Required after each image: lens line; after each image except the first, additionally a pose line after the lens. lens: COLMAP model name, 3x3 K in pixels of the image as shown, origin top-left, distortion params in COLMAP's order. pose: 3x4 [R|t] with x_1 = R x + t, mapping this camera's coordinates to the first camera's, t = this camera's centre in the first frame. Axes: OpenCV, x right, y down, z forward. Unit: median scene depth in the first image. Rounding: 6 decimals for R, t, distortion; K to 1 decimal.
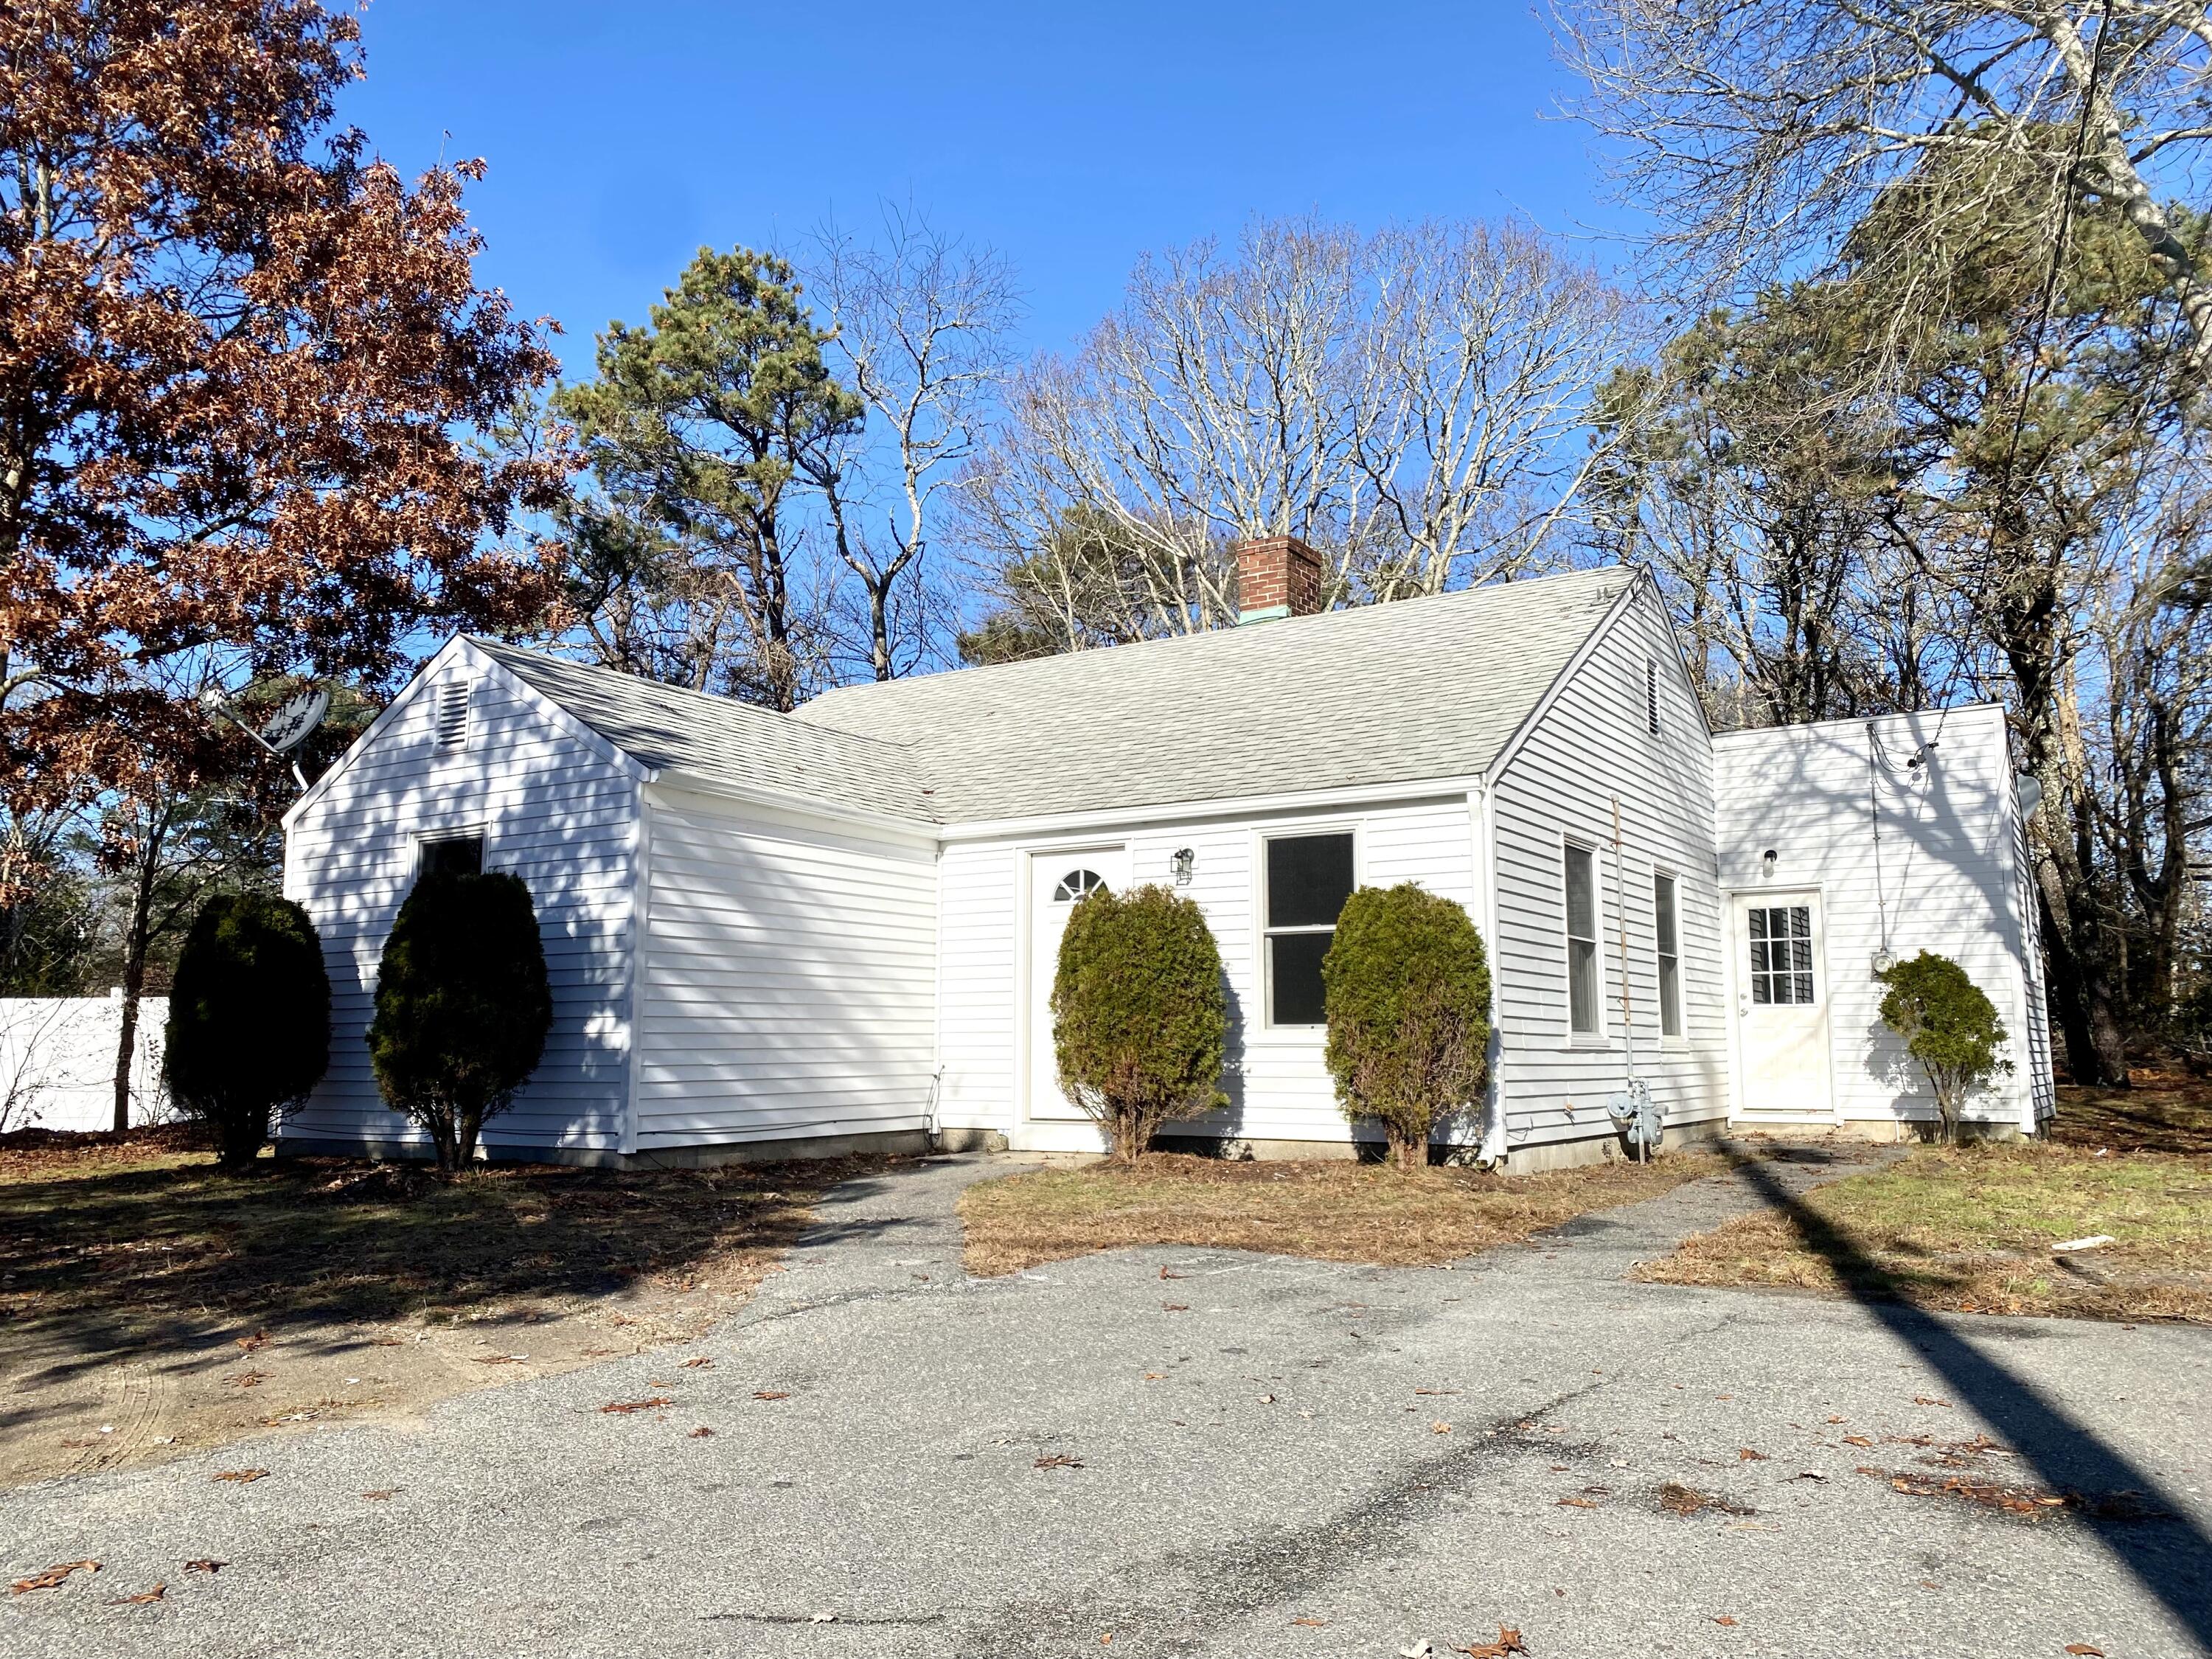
lens RADIAL K [[1692.9, 0, 1105.3], [0, 1692.9, 826.0], [0, 0, 1]] dist [0.039970, -0.044904]
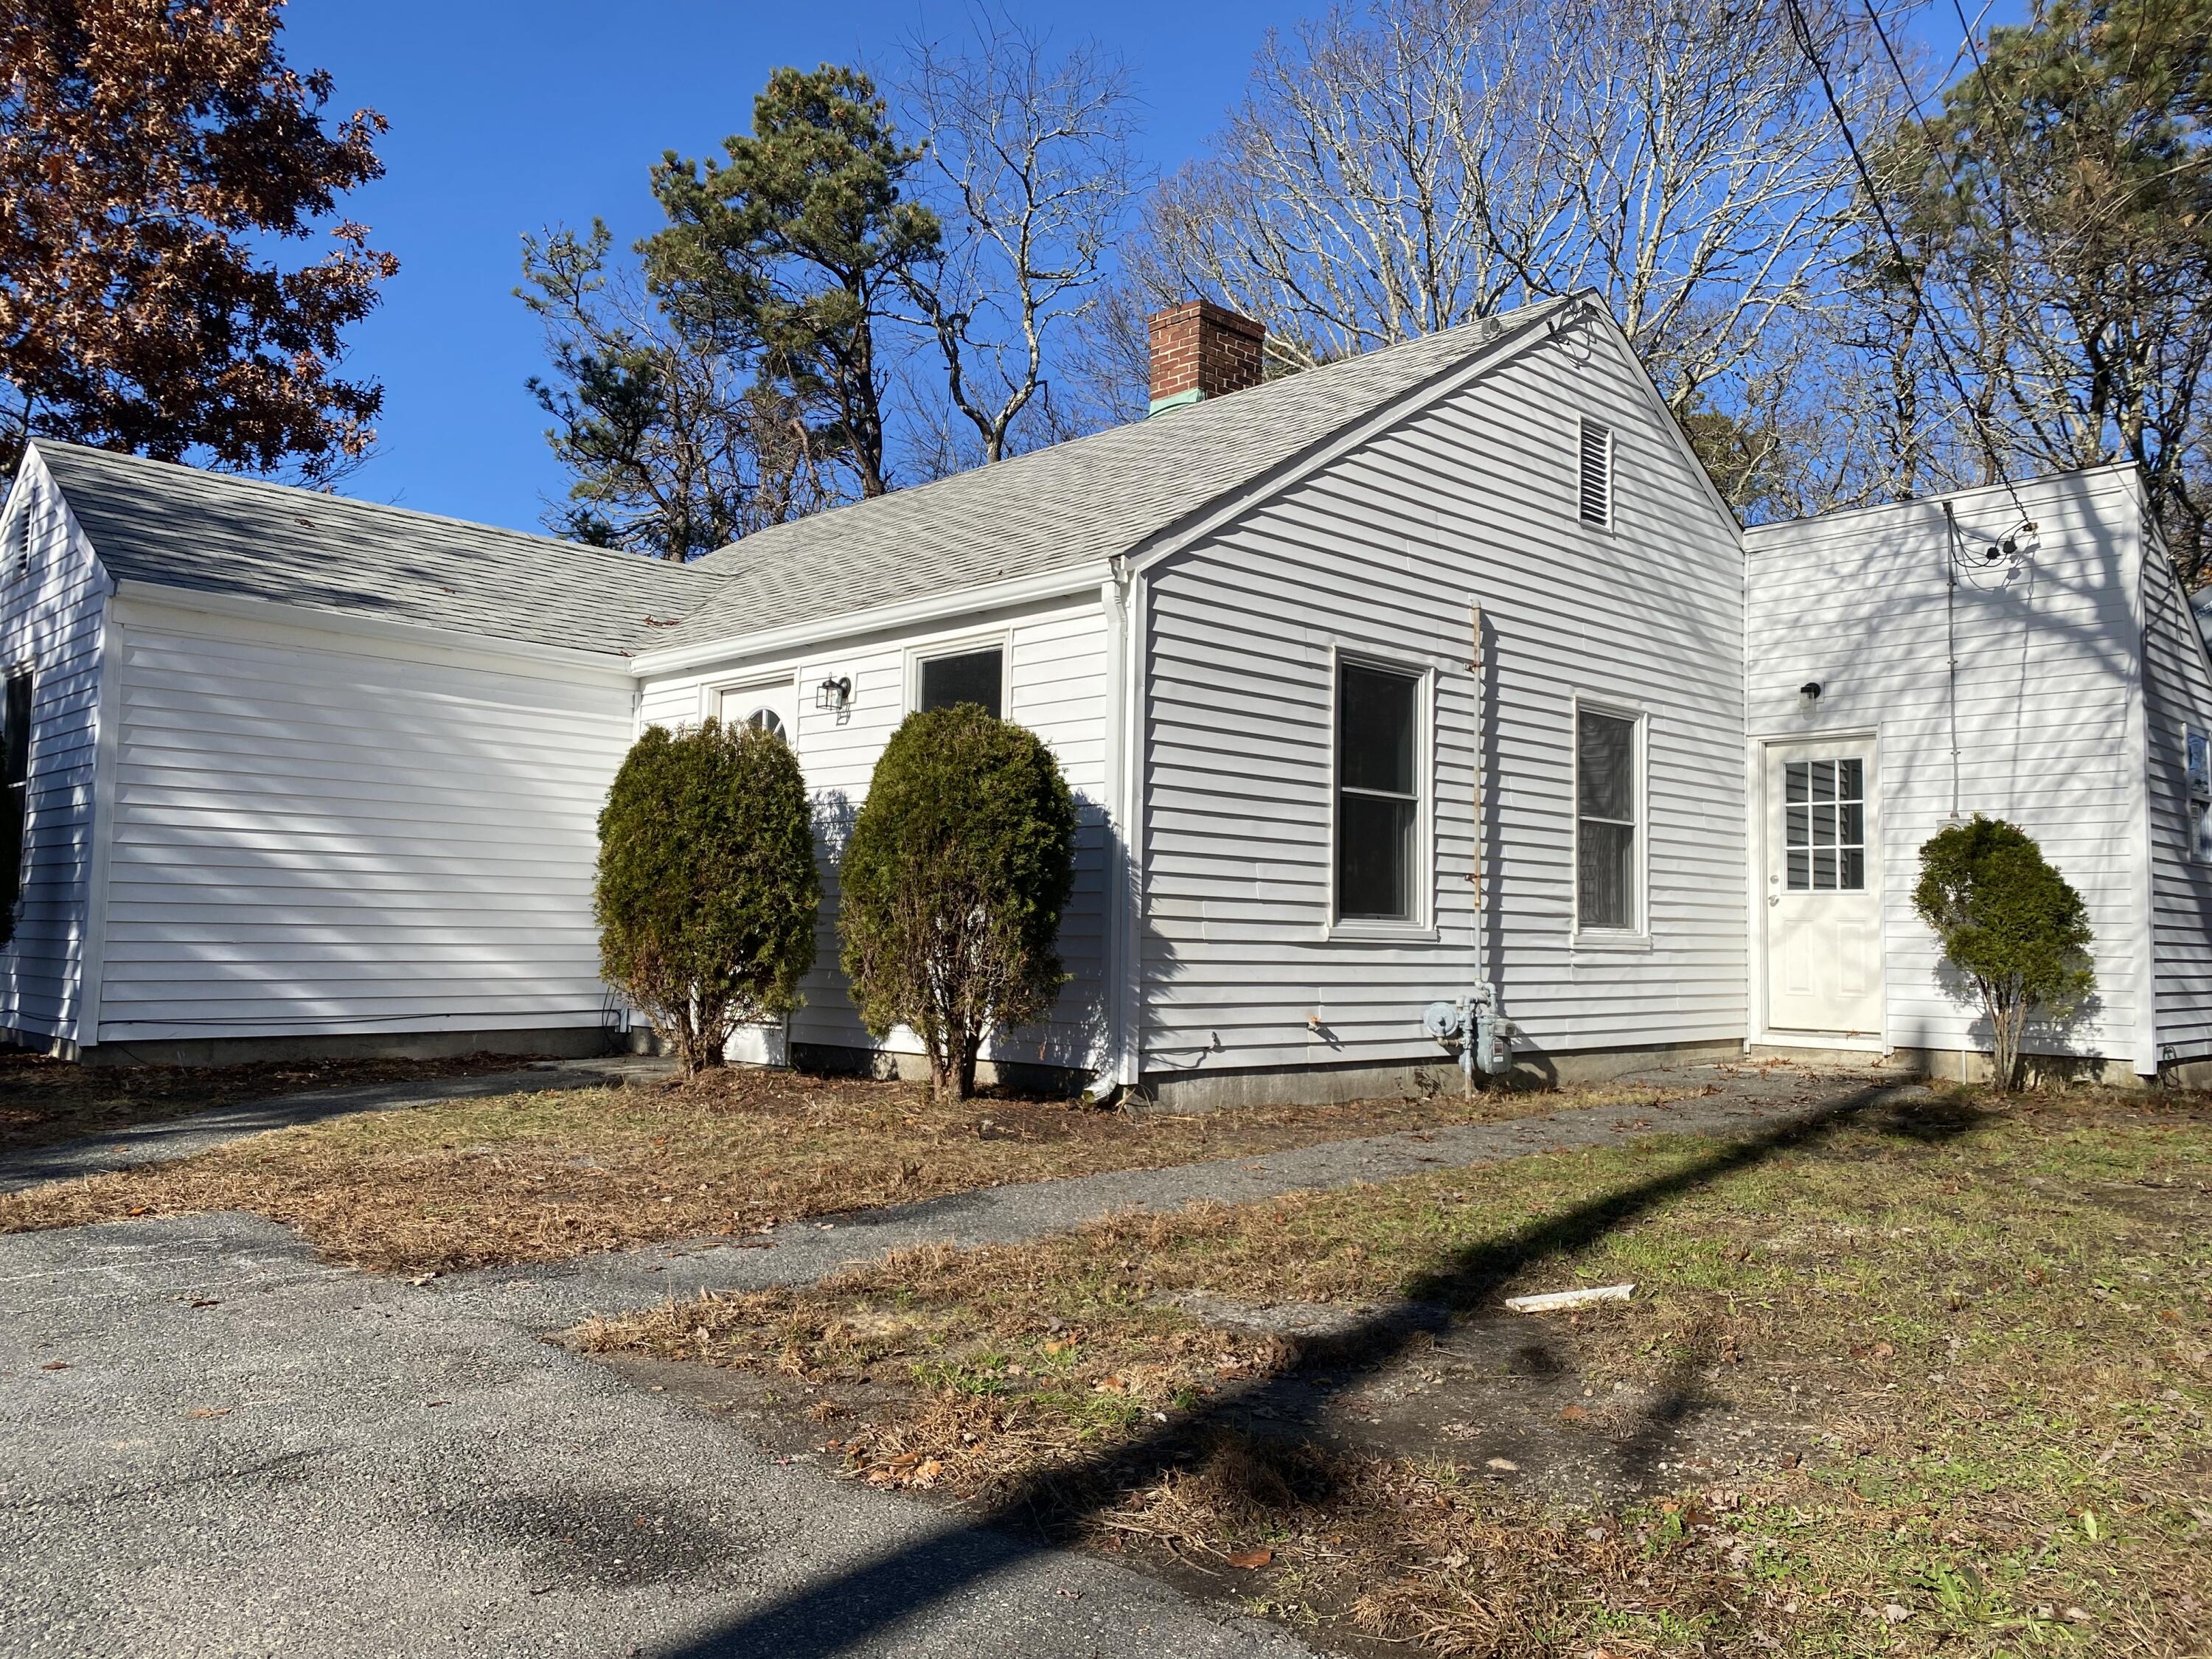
lens RADIAL K [[1692.9, 0, 1096.4], [0, 1692.9, 810.5], [0, 0, 1]] dist [0.039970, -0.044904]
pose [[0.973751, 0.001535, -0.227612, 0.335001], [0.011577, 0.998349, 0.056258, 0.031851], [0.227323, -0.057416, 0.972125, 0.267749]]
